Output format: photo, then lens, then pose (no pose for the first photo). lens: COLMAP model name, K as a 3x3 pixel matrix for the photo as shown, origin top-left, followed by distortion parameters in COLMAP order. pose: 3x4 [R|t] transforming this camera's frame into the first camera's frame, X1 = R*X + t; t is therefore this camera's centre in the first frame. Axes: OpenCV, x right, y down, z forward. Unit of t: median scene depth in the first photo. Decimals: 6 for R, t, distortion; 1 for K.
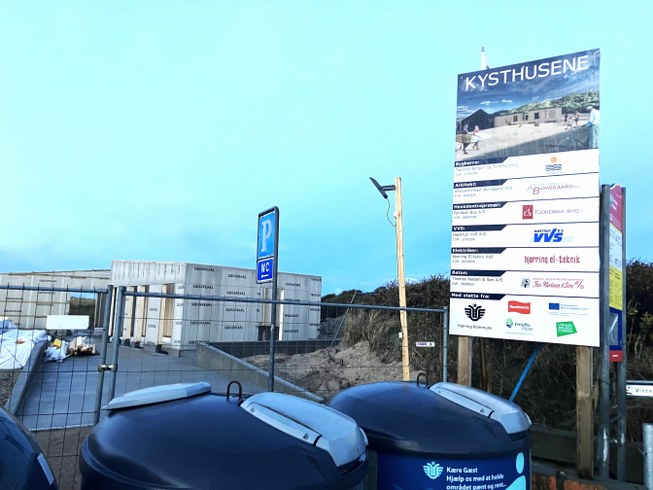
lens RADIAL K [[545.9, 0, 326.6], [0, 545.9, 226.5], [0, 0, 1]] dist [0.030606, -0.027021]
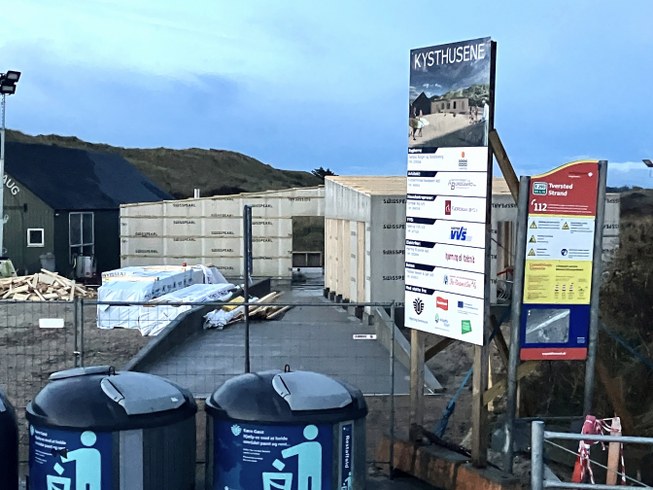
lens RADIAL K [[1179.3, 0, 304.0], [0, 1179.3, 242.4], [0, 0, 1]] dist [0.145061, 0.000000]
pose [[0.855626, -0.015149, -0.517373, 1.217203], [0.110717, 0.981792, 0.154356, -0.314236], [0.505615, -0.189353, 0.841724, -0.898702]]
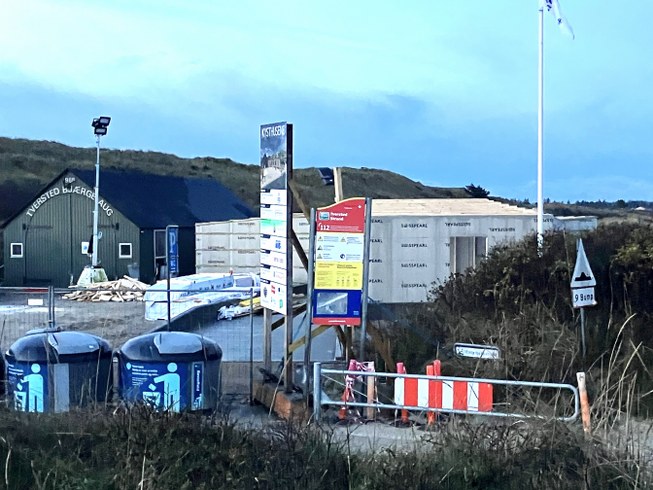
lens RADIAL K [[1179.3, 0, 322.2], [0, 1179.3, 243.9], [0, 0, 1]] dist [0.145061, 0.000000]
pose [[0.779775, -0.021952, -0.625675, 2.478897], [0.129120, 0.983538, 0.126414, -0.373616], [0.612601, -0.179362, 0.769773, -1.423014]]
